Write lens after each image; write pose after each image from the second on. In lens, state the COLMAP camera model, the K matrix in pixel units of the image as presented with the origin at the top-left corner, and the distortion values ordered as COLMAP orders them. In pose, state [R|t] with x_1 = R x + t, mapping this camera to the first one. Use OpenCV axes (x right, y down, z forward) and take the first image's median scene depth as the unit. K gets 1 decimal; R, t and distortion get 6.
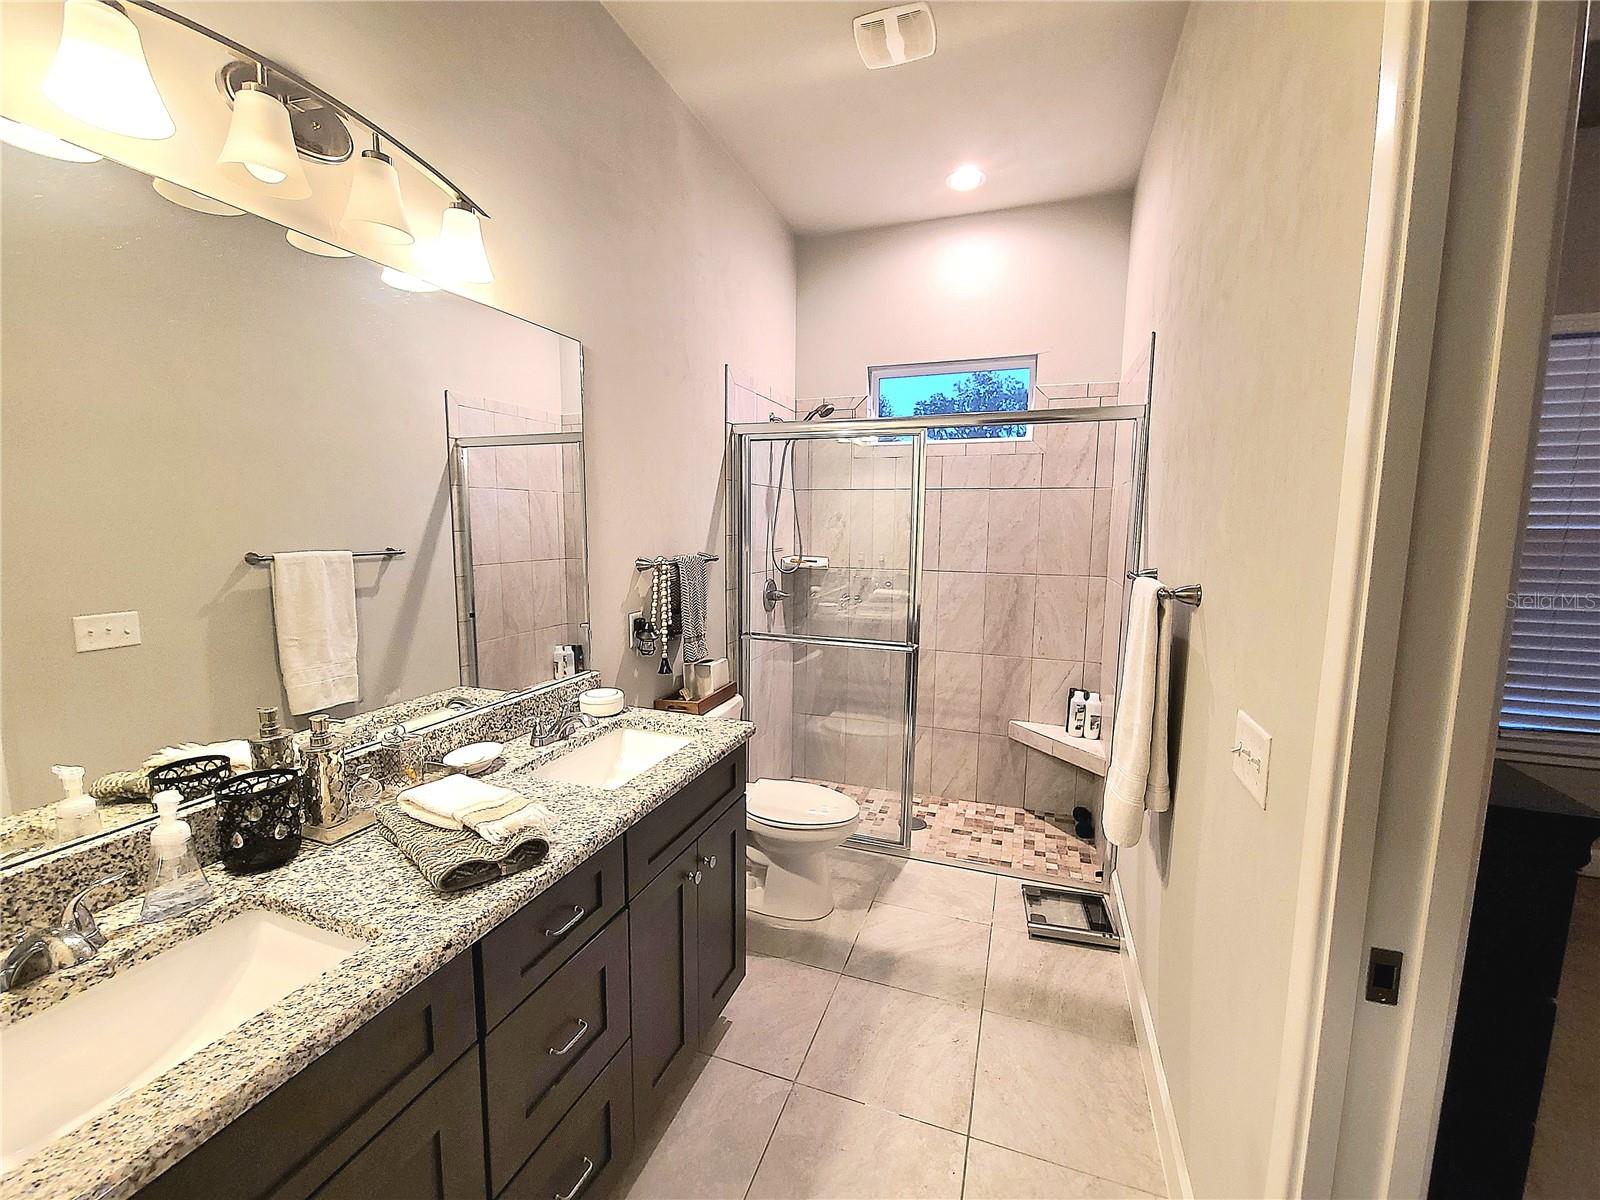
lens RADIAL K [[651.9, 0, 800.0], [0, 651.9, 600.4], [0, 0, 1]] dist [-0.002868, -0.000992]
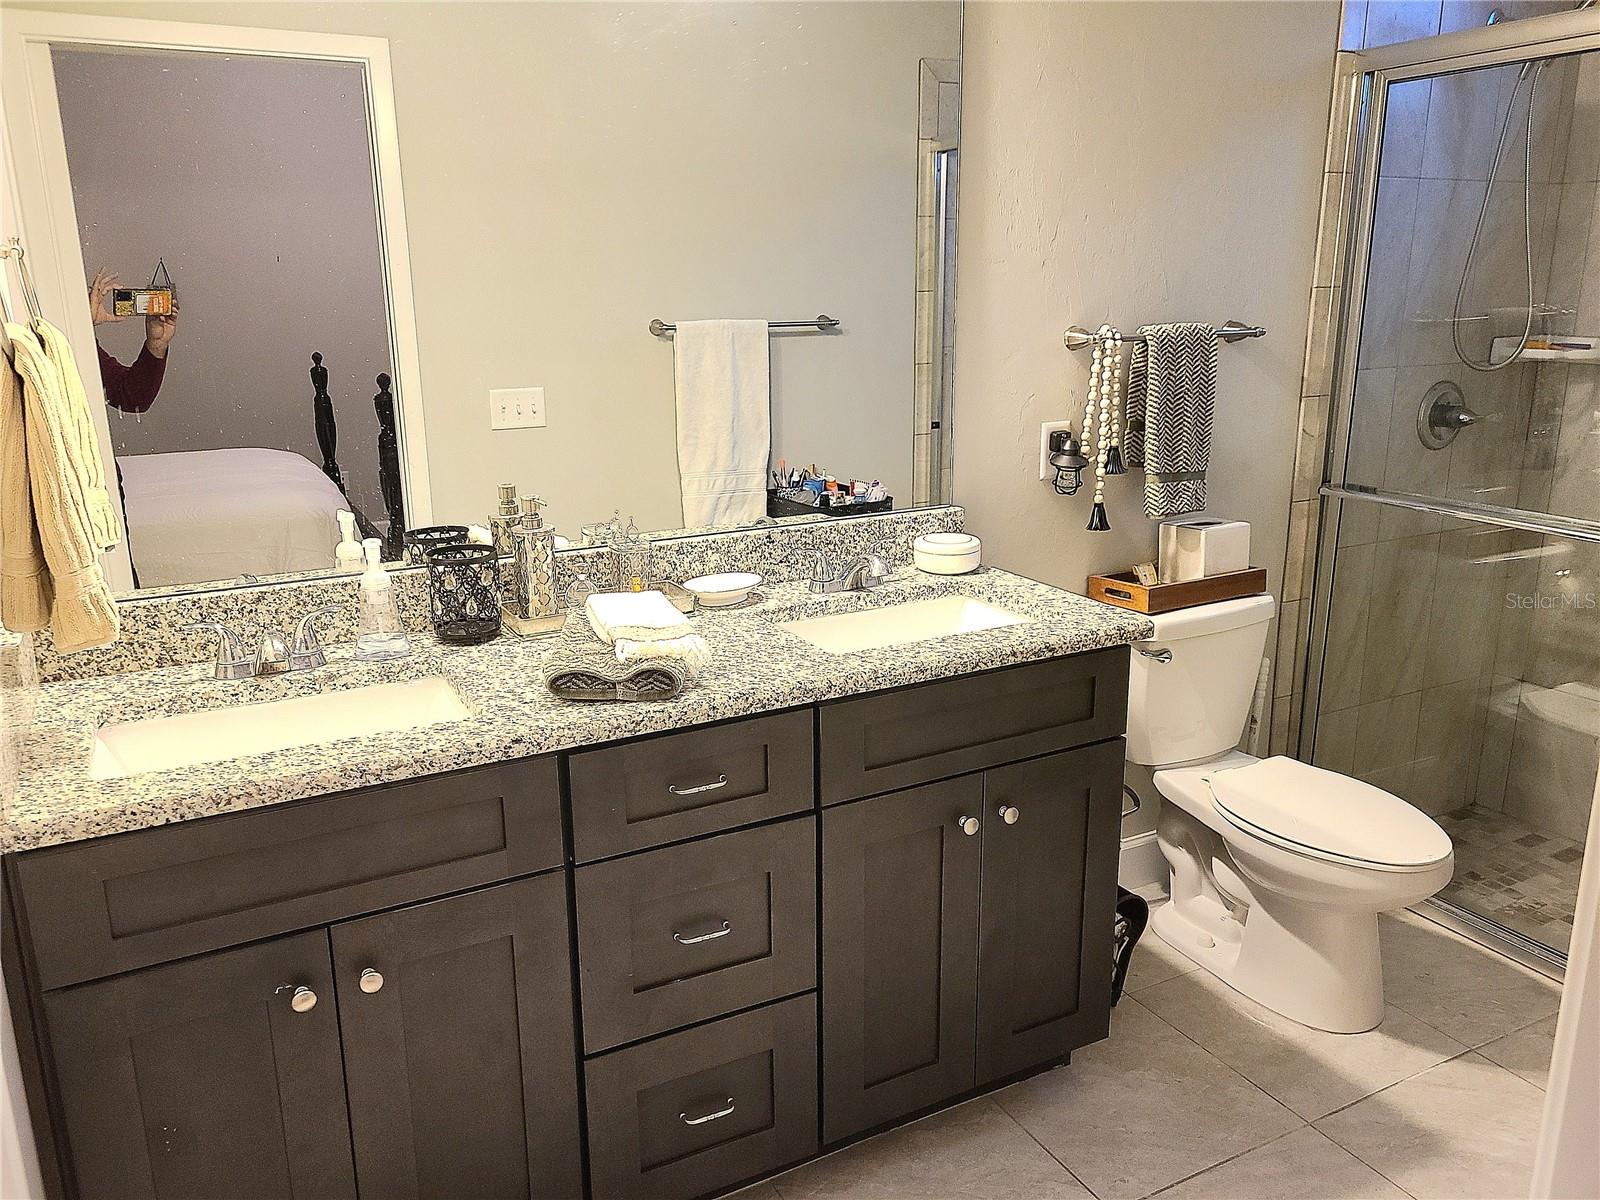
lens RADIAL K [[1216.8, 0, 798.8], [0, 1216.8, 600.5], [0, 0, 1]] dist [0.036997, -0.002952]
pose [[0.740276, 0.151067, -0.655110, 0.596945], [-0.062144, 0.985632, 0.157062, 0.036063], [0.669424, -0.075558, 0.739028, 0.018680]]
